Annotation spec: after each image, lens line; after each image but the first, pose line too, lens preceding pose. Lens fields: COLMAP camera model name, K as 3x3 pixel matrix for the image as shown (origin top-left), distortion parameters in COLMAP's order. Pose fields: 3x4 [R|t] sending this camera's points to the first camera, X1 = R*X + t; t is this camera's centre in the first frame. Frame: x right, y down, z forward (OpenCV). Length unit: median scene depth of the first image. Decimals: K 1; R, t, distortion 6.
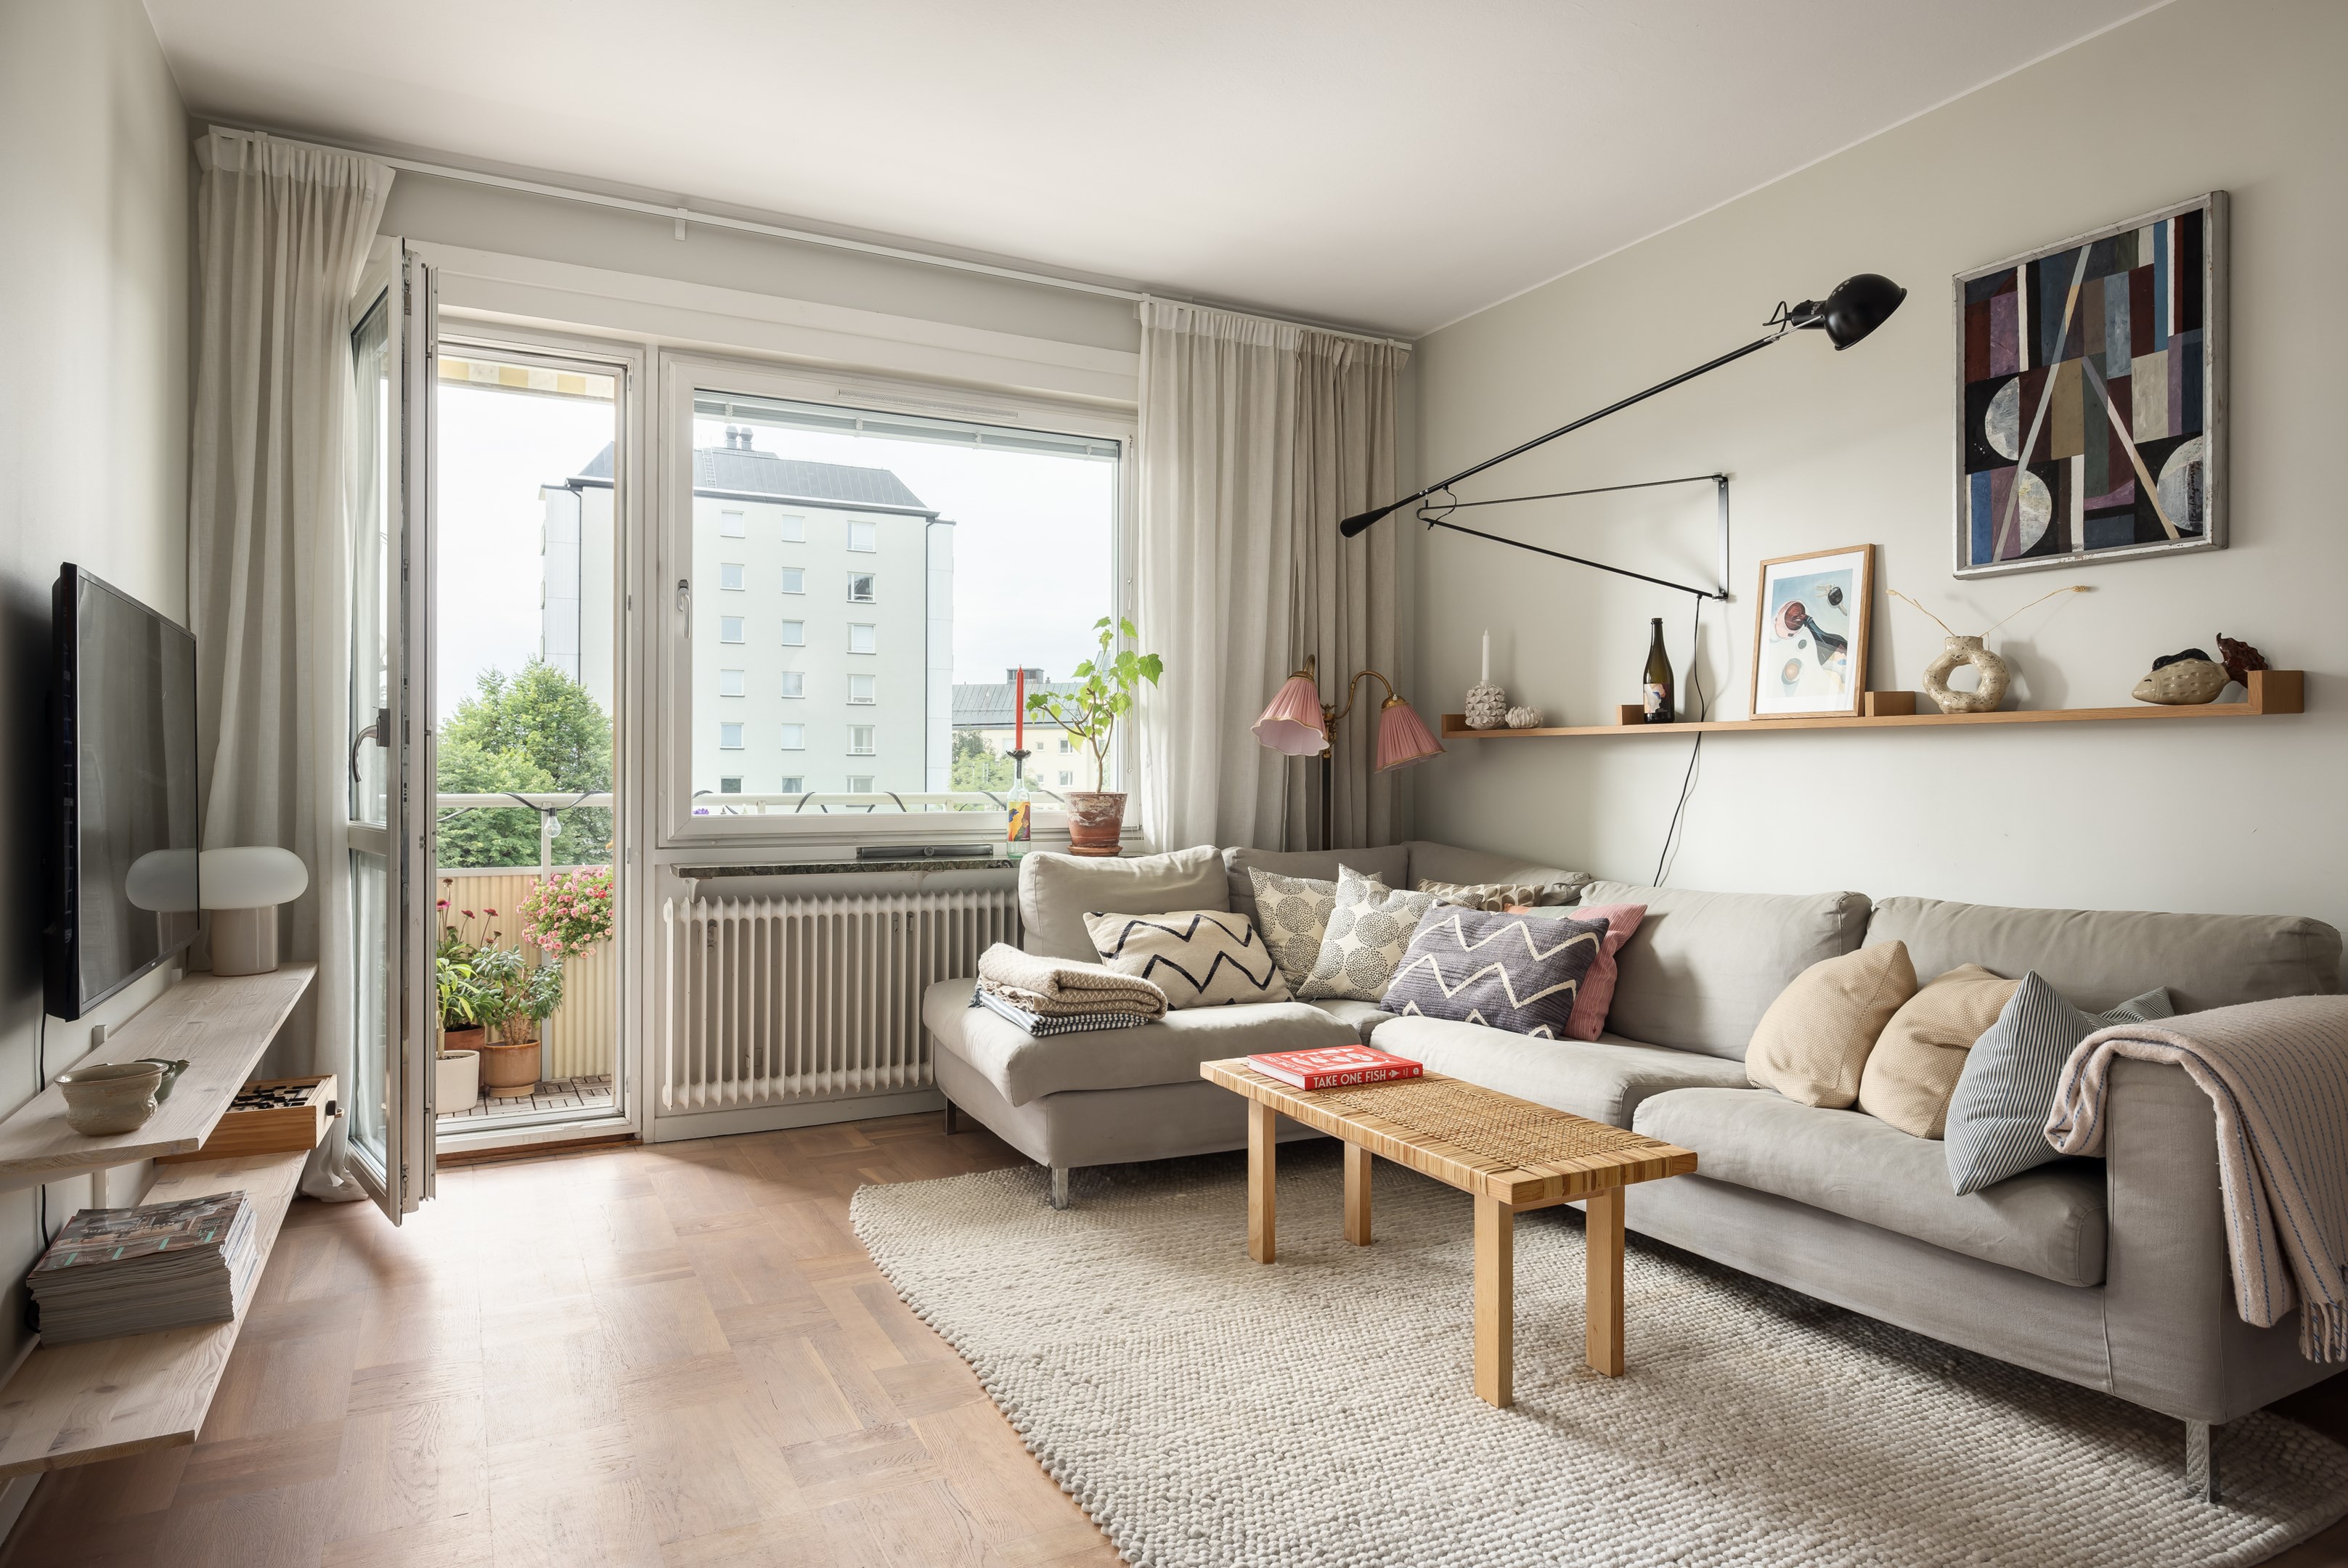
lens RADIAL K [[1385.9, 0, 1176.1], [0, 1385.9, 770.2], [0, 0, 1]] dist [-0.000250, 0.000272]
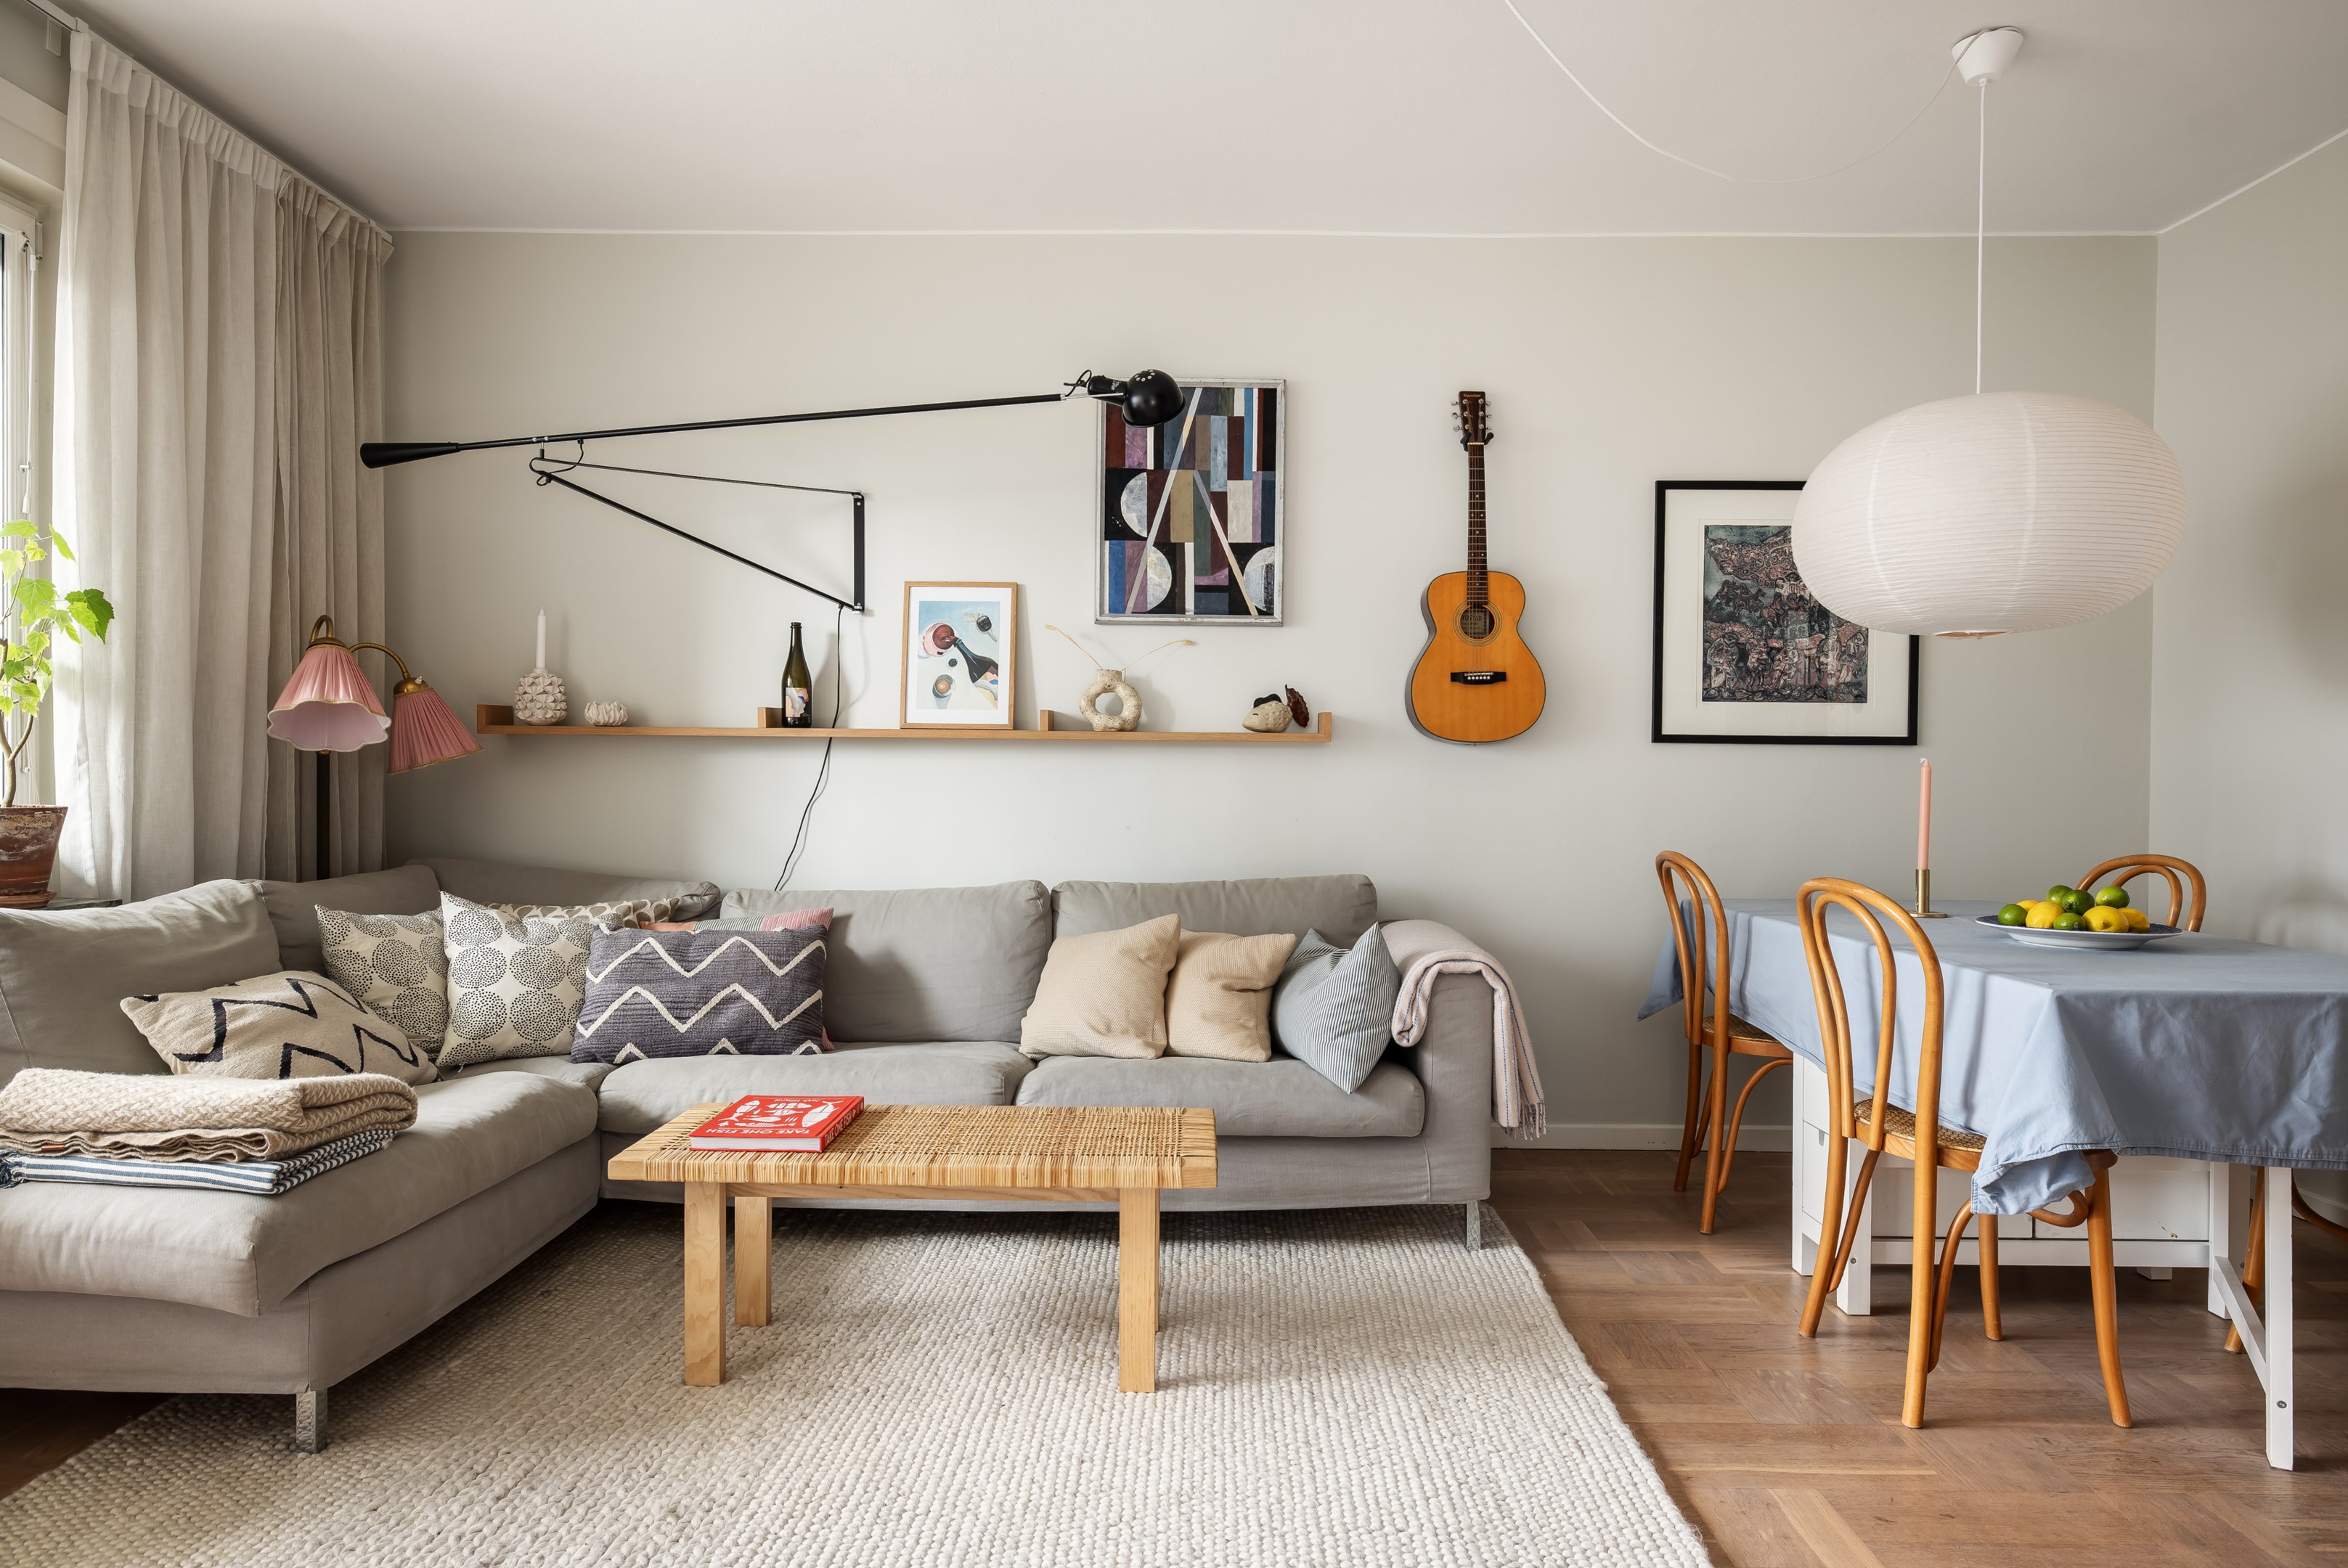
lens RADIAL K [[1328.3, 0, 1174.8], [0, 1328.3, 791.2], [0, 0, 1]] dist [0.001210, -0.000171]
pose [[0.475714, -0.006558, 0.879576, -0.428659], [-0.008799, 0.999887, 0.012214, -0.002155], [-0.879556, -0.013550, 0.475602, 0.350297]]
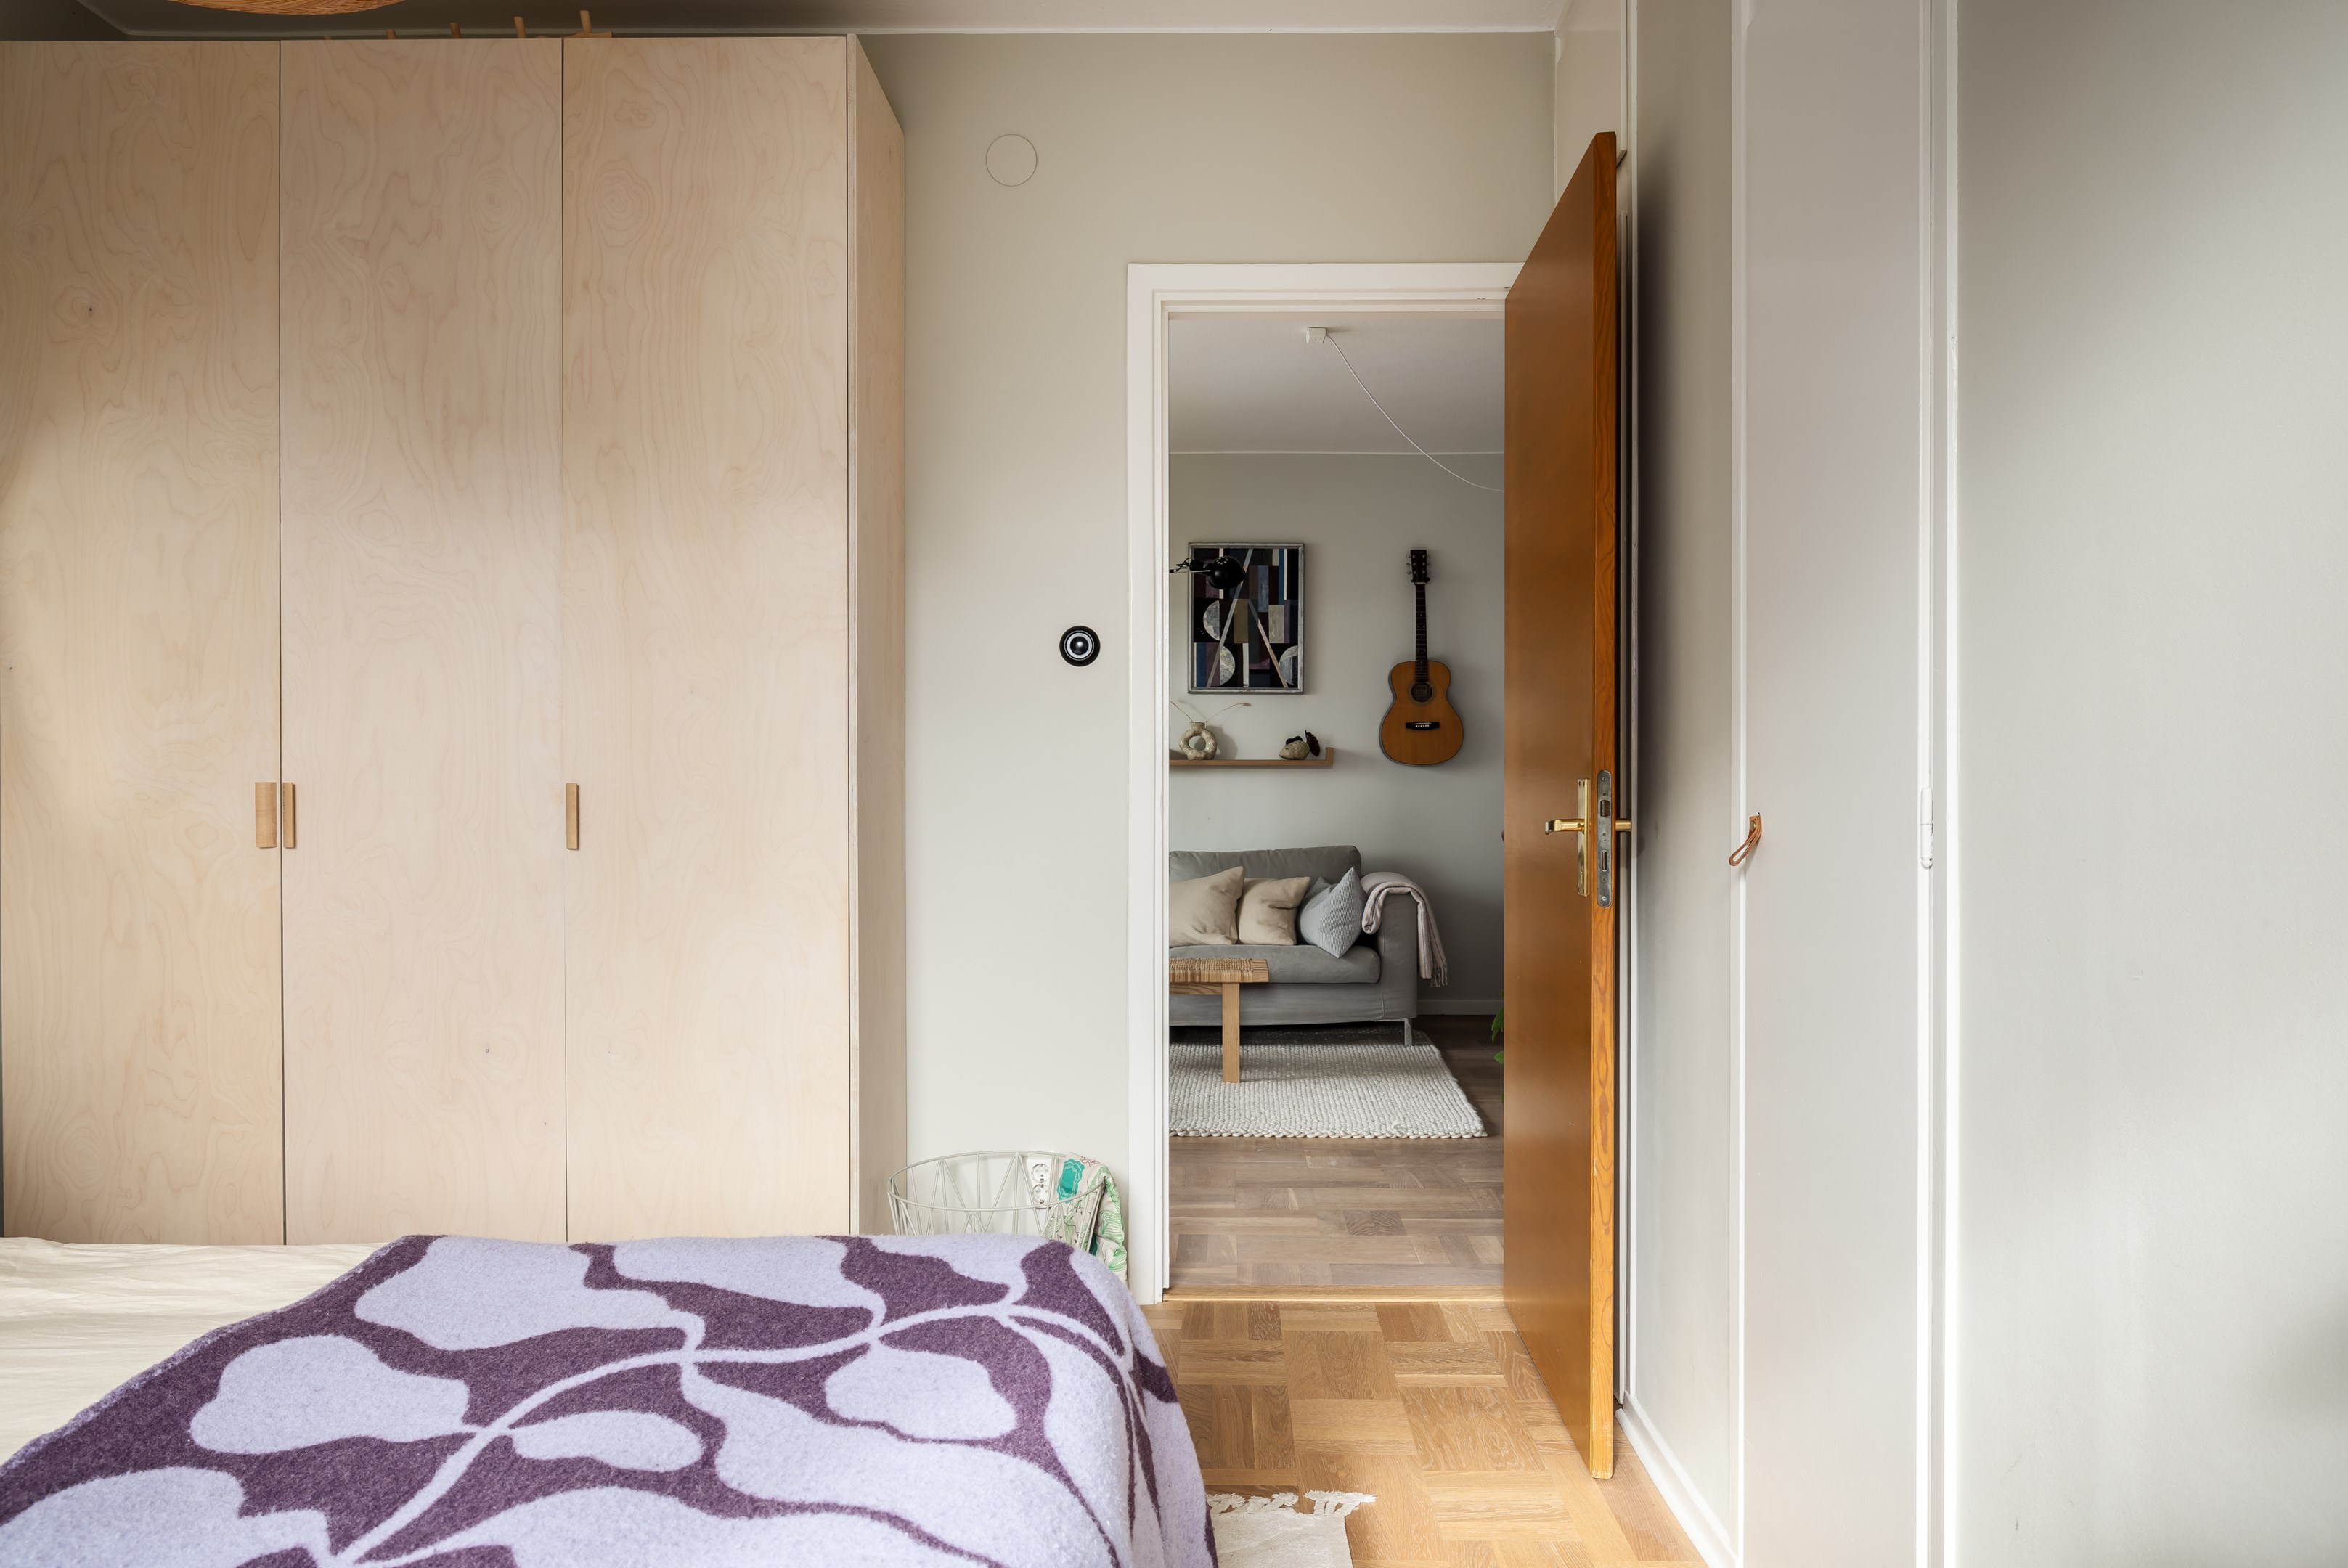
lens RADIAL K [[1420.2, 0, 1174.0], [0, 1420.2, 784.0], [0, 0, 1]] dist [-0.001911, 0.000877]
pose [[0.495515, -0.001379, 0.868598, -1.186810], [-0.001999, 0.999994, 0.002728, -0.010146], [-0.868597, -0.003089, 0.495509, -0.010222]]
